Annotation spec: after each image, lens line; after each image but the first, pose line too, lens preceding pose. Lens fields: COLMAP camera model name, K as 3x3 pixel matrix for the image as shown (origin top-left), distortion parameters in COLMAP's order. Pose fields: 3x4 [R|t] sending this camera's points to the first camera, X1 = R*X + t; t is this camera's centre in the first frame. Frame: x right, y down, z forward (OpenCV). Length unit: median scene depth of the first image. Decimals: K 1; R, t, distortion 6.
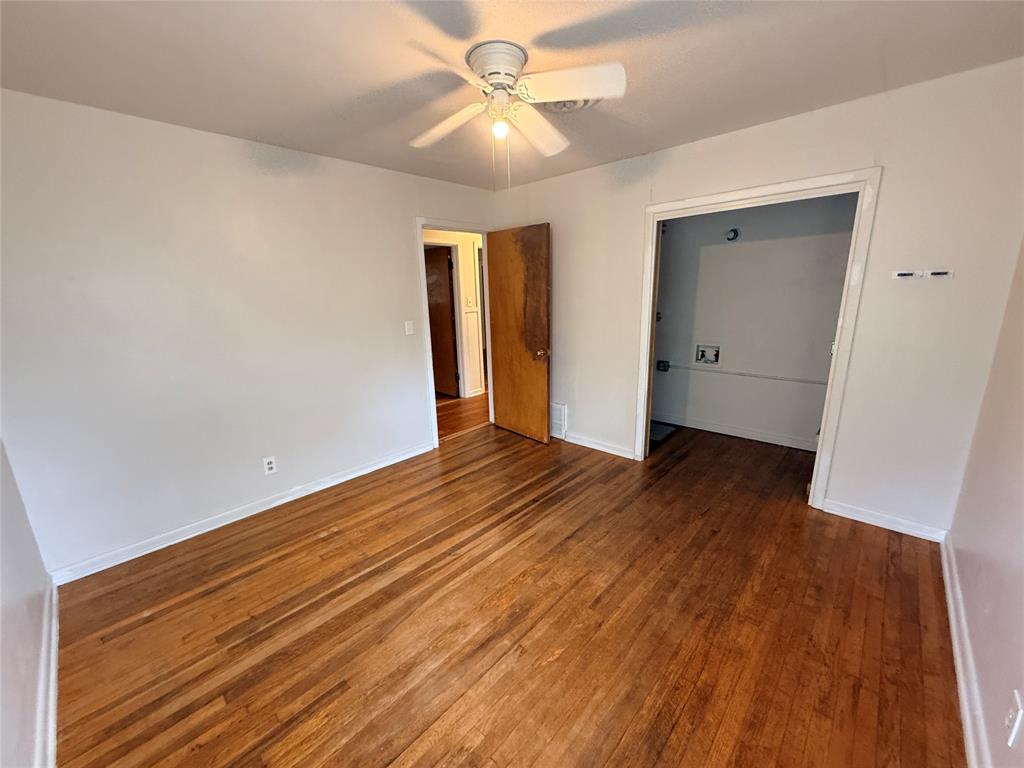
lens RADIAL K [[407.7, 0, 510.0], [0, 407.7, 385.1], [0, 0, 1]] dist [0.001196, 0.000008]
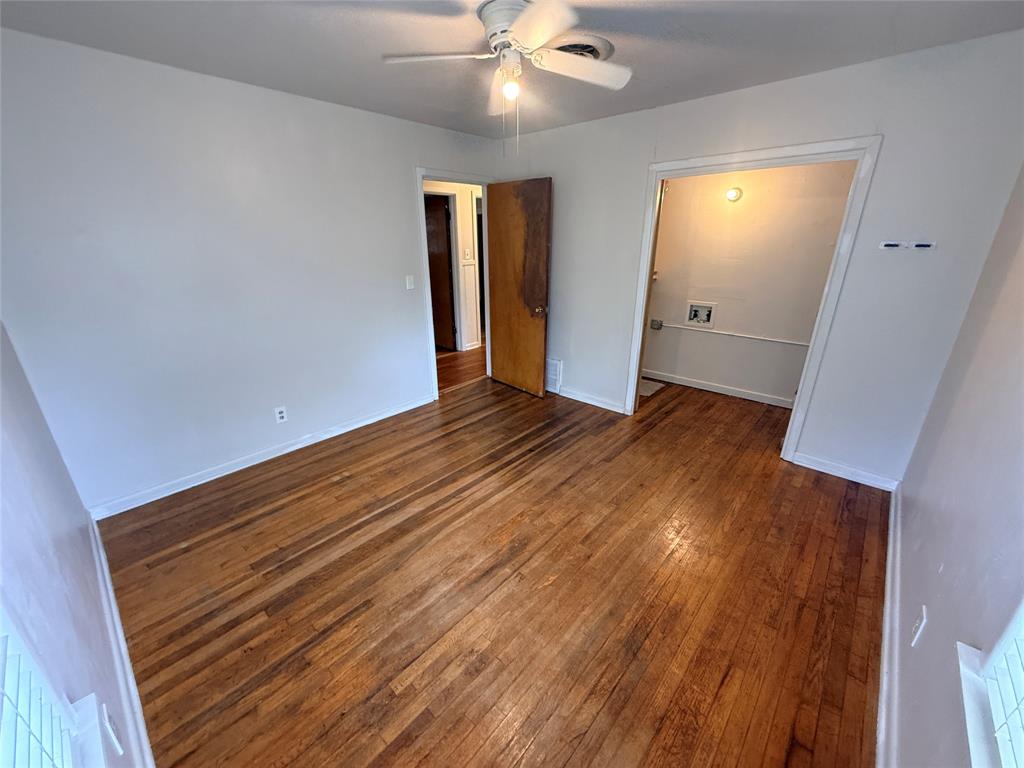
lens RADIAL K [[407.7, 0, 509.8], [0, 407.7, 385.2], [0, 0, 1]] dist [0.001196, 0.000008]
pose [[0.999636, 0.016155, 0.021609, -0.027343], [-0.018624, 0.992668, 0.119426, -0.019615], [-0.019521, -0.119785, 0.992608, -0.061101]]
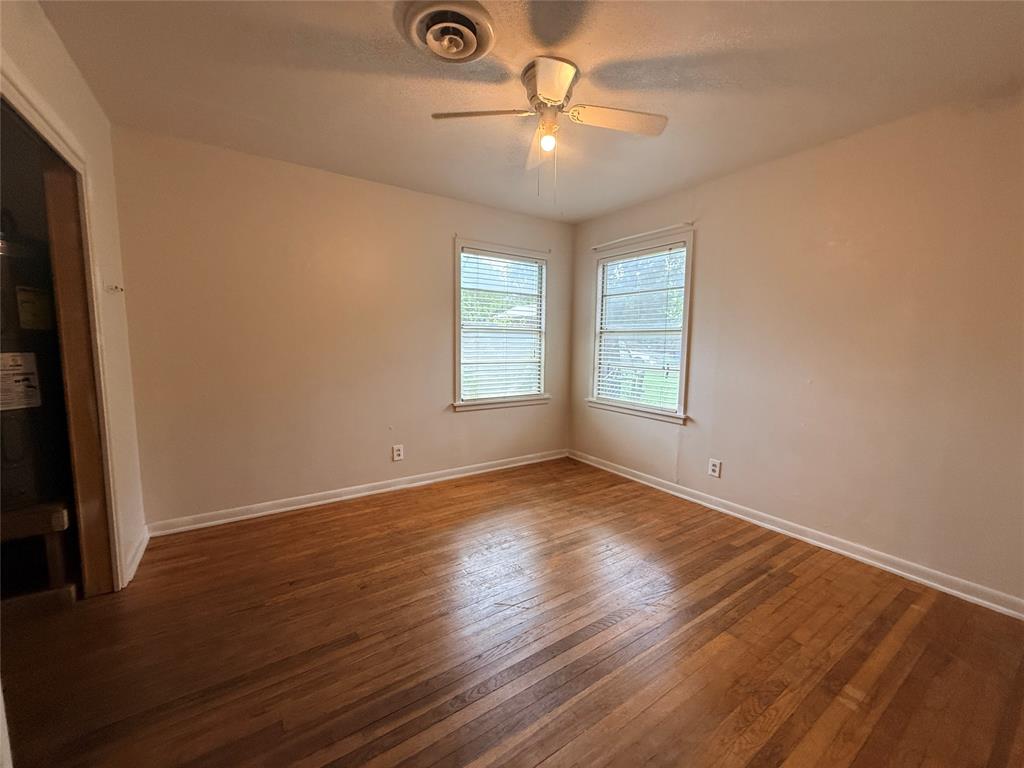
lens RADIAL K [[407.7, 0, 509.2], [0, 407.7, 385.1], [0, 0, 1]] dist [0.001196, 0.000008]
pose [[-0.973172, -0.010287, 0.229850, -0.129002], [0.067645, 0.942055, 0.328568, -0.290838], [-0.219911, 0.335301, -0.916085, 1.665325]]
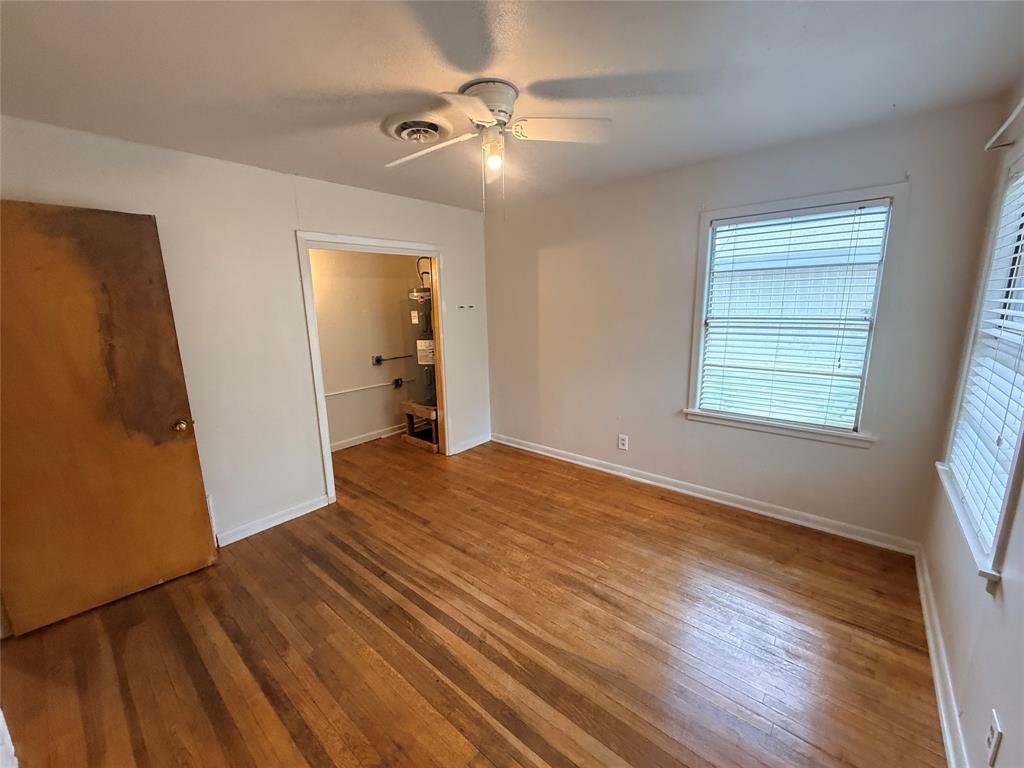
lens RADIAL K [[407.7, 0, 513.6], [0, 407.7, 383.5], [0, 0, 1]] dist [0.001196, 0.000008]
pose [[-0.043892, -0.166707, 0.985029, -0.869898], [0.259383, 0.950266, 0.172381, -0.189755], [-0.964777, 0.263066, 0.001532, 0.825453]]
